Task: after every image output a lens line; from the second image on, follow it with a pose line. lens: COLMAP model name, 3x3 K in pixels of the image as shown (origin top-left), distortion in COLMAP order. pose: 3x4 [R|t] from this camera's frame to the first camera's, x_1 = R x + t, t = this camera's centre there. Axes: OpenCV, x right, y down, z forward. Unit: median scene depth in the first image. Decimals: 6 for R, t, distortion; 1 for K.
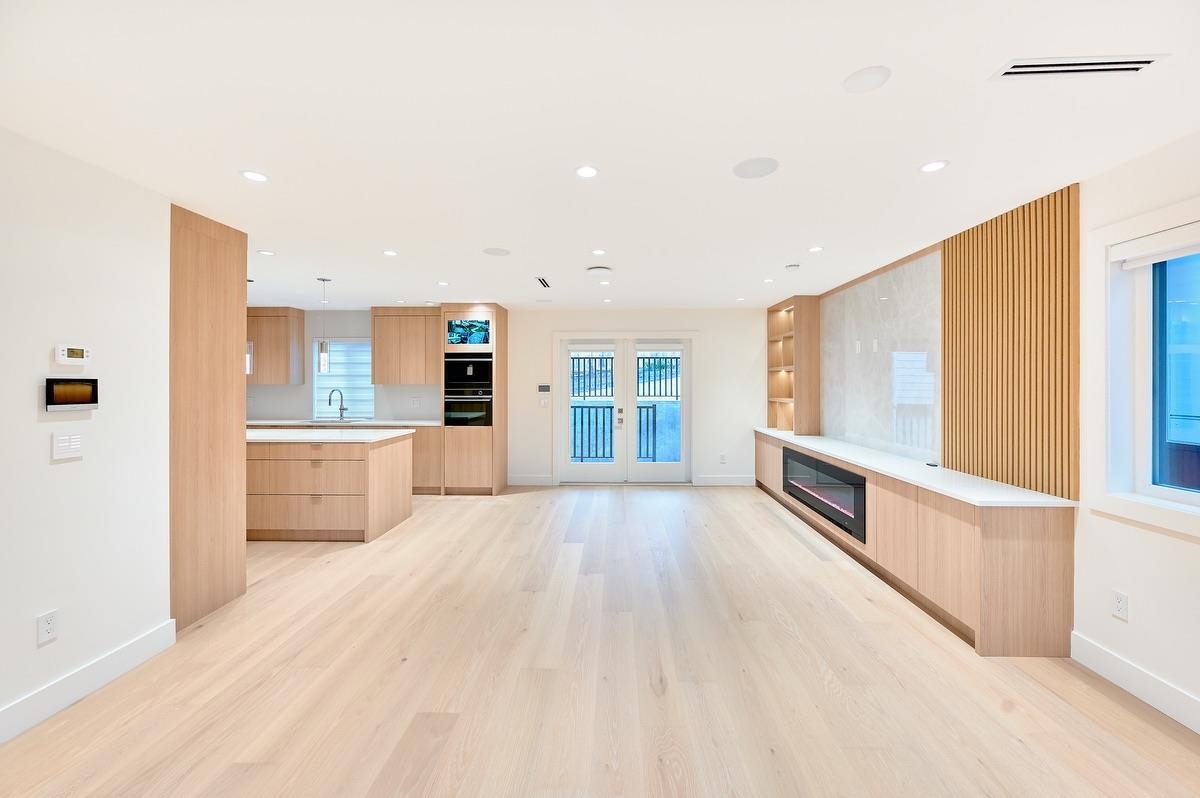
lens RADIAL K [[483.4, 0, 610.9], [0, 483.4, 380.6], [0, 0, 1]] dist [0.000467, 0.000148]
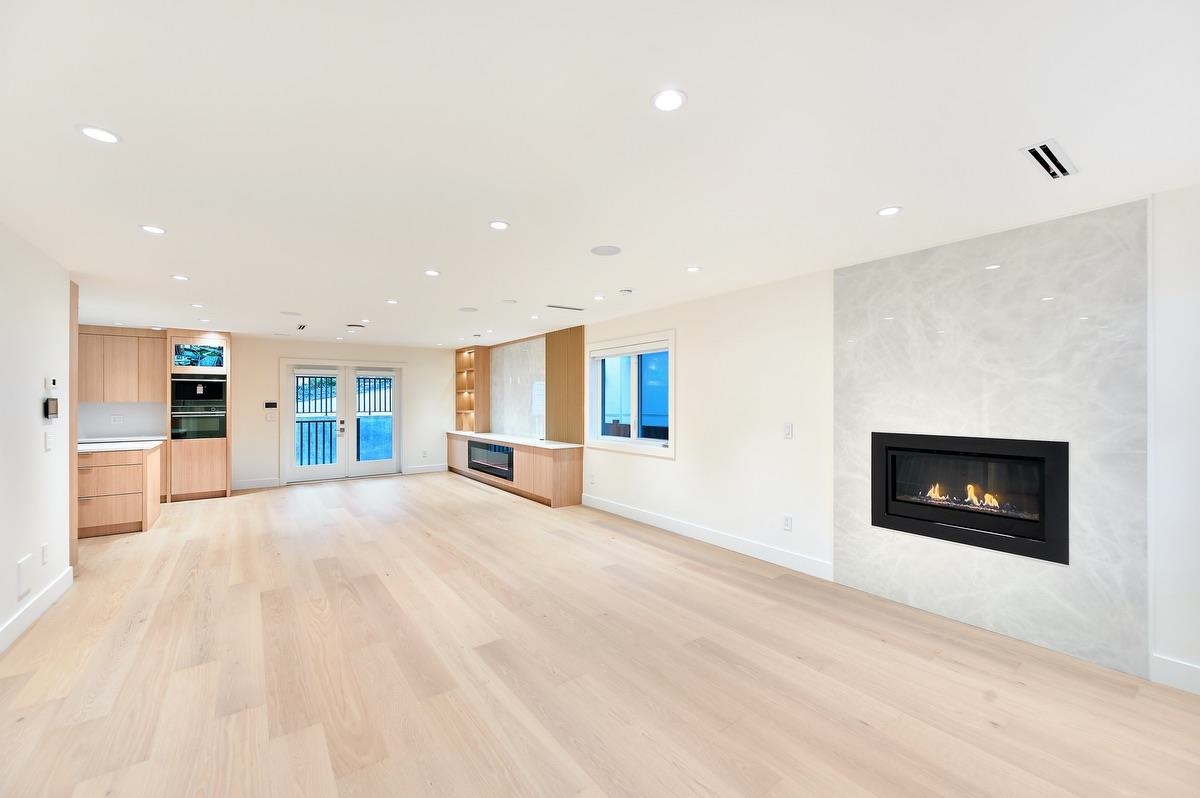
lens RADIAL K [[470.9, 0, 600.0], [0, 470.9, 399.0], [0, 0, 1]] dist [-0.000877, -0.000129]
pose [[0.795537, 0.000560, 0.605905, -0.216162], [-0.001618, 0.999998, 0.001200, -0.001880], [-0.605903, -0.001935, 0.795536, -0.451588]]
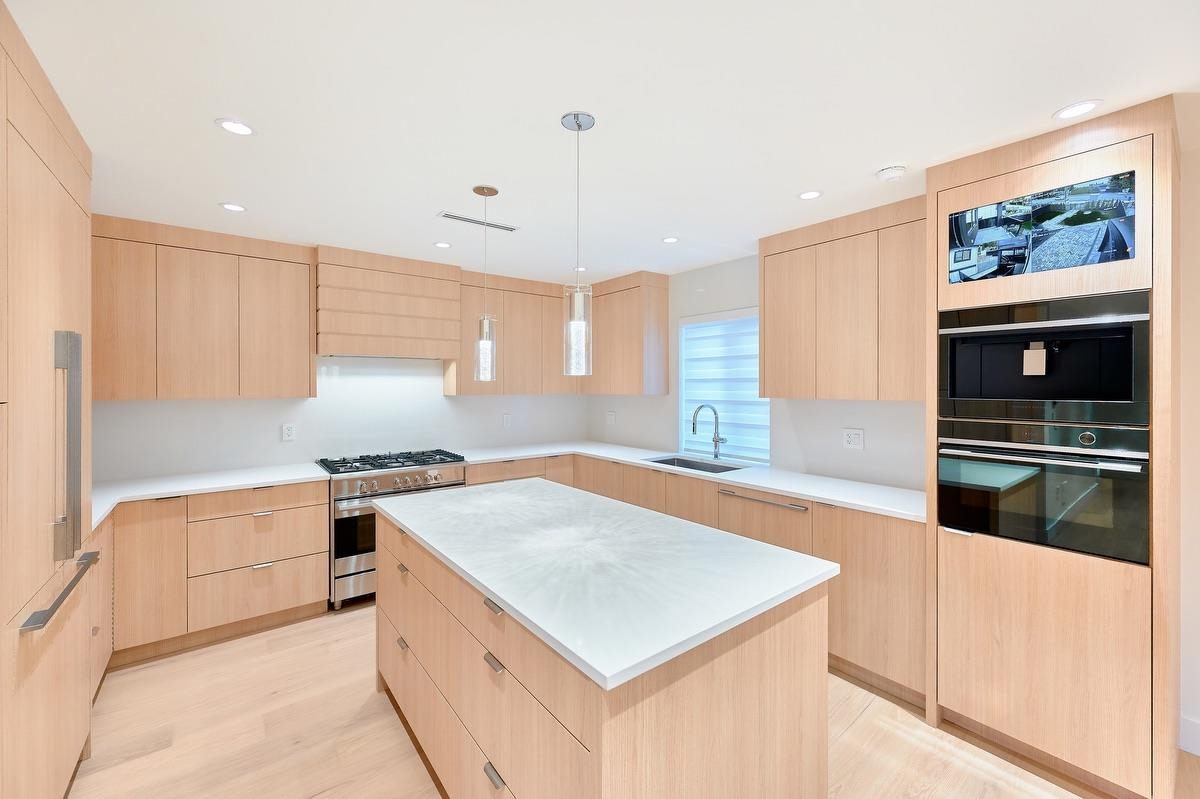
lens RADIAL K [[480.7, 0, 597.6], [0, 480.7, 386.0], [0, 0, 1]] dist [0.000630, 0.000146]
pose [[0.625067, 0.002130, -0.780569, -0.228955], [0.003463, 0.999979, 0.005502, -0.007701], [0.780564, -0.006143, 0.625046, 0.598548]]
